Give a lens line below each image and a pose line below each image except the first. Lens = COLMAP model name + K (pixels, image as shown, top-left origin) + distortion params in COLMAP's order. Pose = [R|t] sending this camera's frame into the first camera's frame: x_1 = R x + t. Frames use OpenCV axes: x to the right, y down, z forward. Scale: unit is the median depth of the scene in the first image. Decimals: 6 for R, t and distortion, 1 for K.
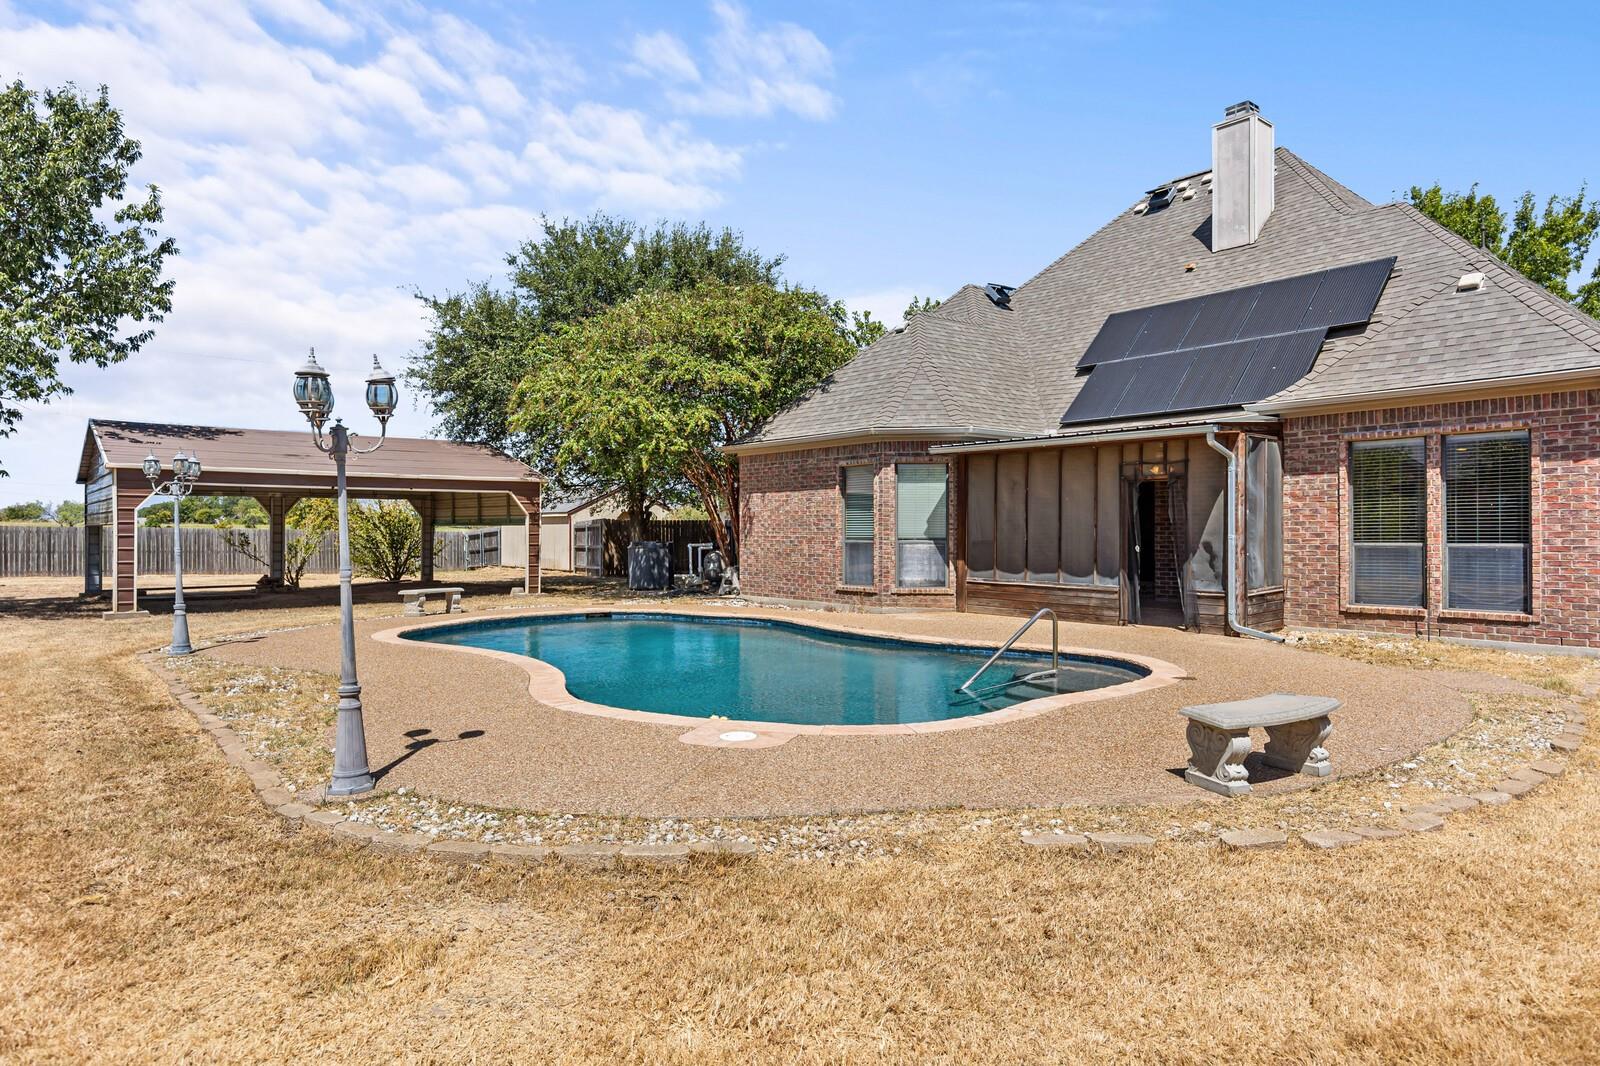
lens RADIAL K [[950.6, 0, 800.5], [0, 950.6, 532.2], [0, 0, 1]] dist [-0.001031, -0.001265]
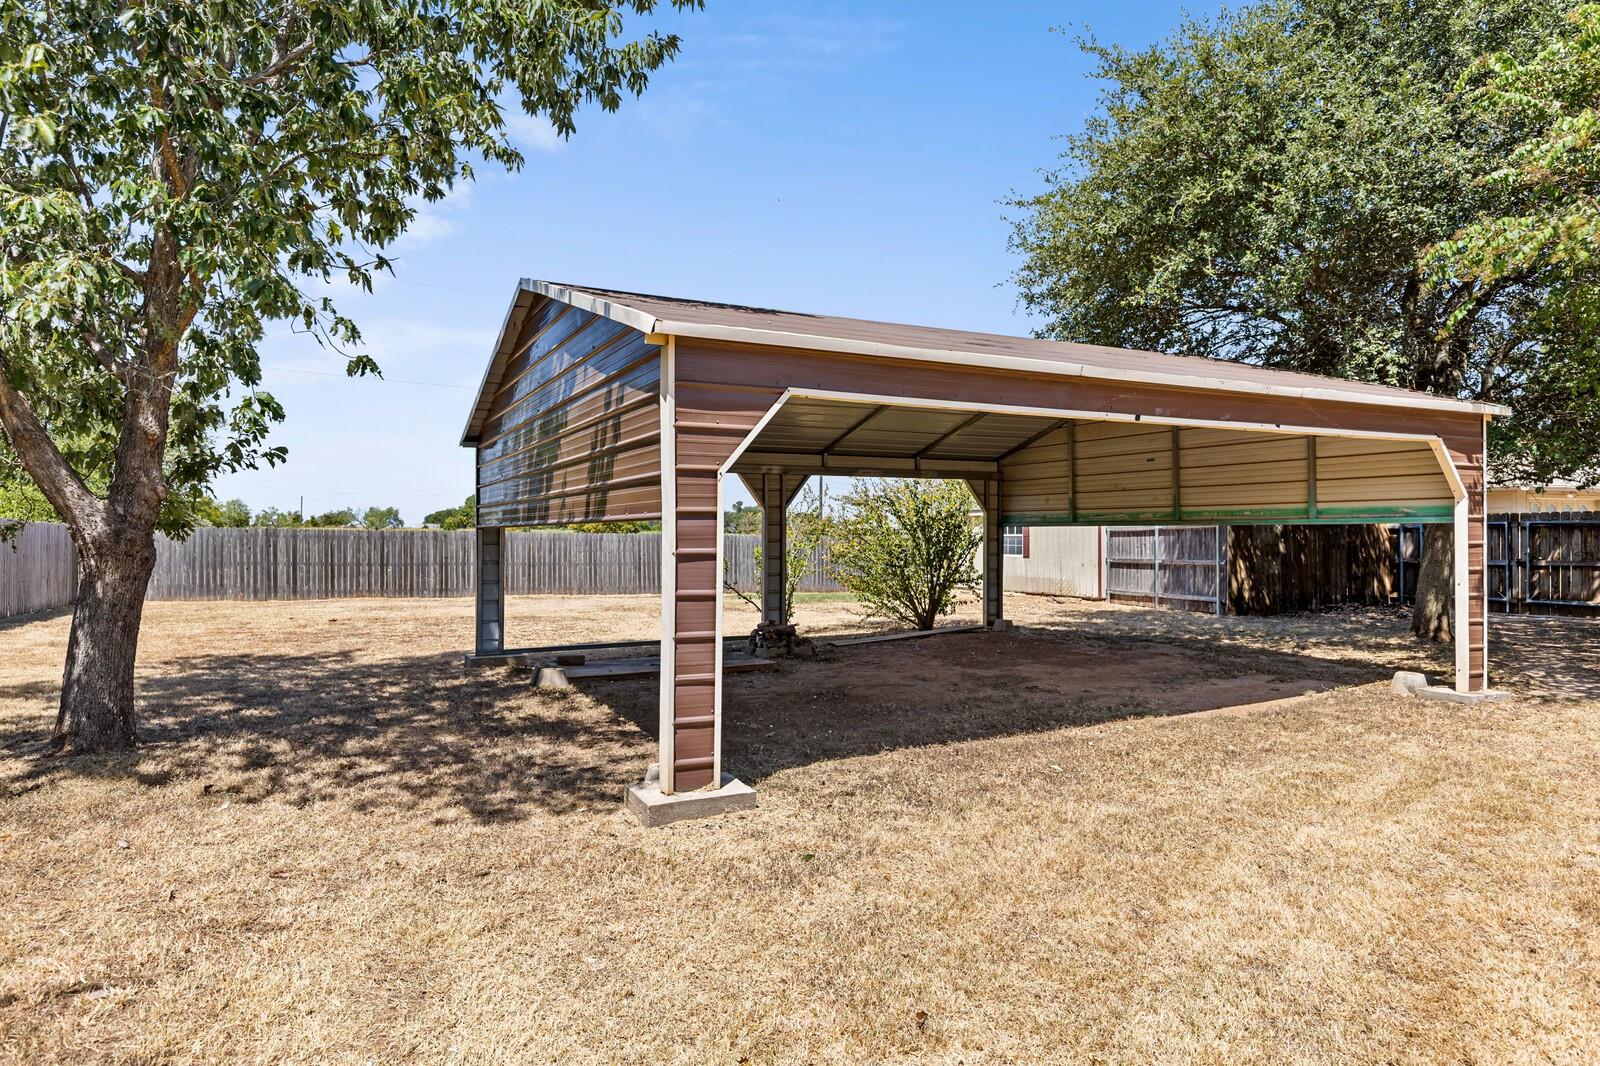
lens RADIAL K [[950.6, 0, 799.5], [0, 950.6, 534.6], [0, 0, 1]] dist [-0.001031, -0.001265]
pose [[0.973492, -0.001934, -0.228713, -0.375182], [0.001606, 0.999997, -0.001621, -0.001546], [0.228716, 0.001210, 0.973492, 0.432688]]
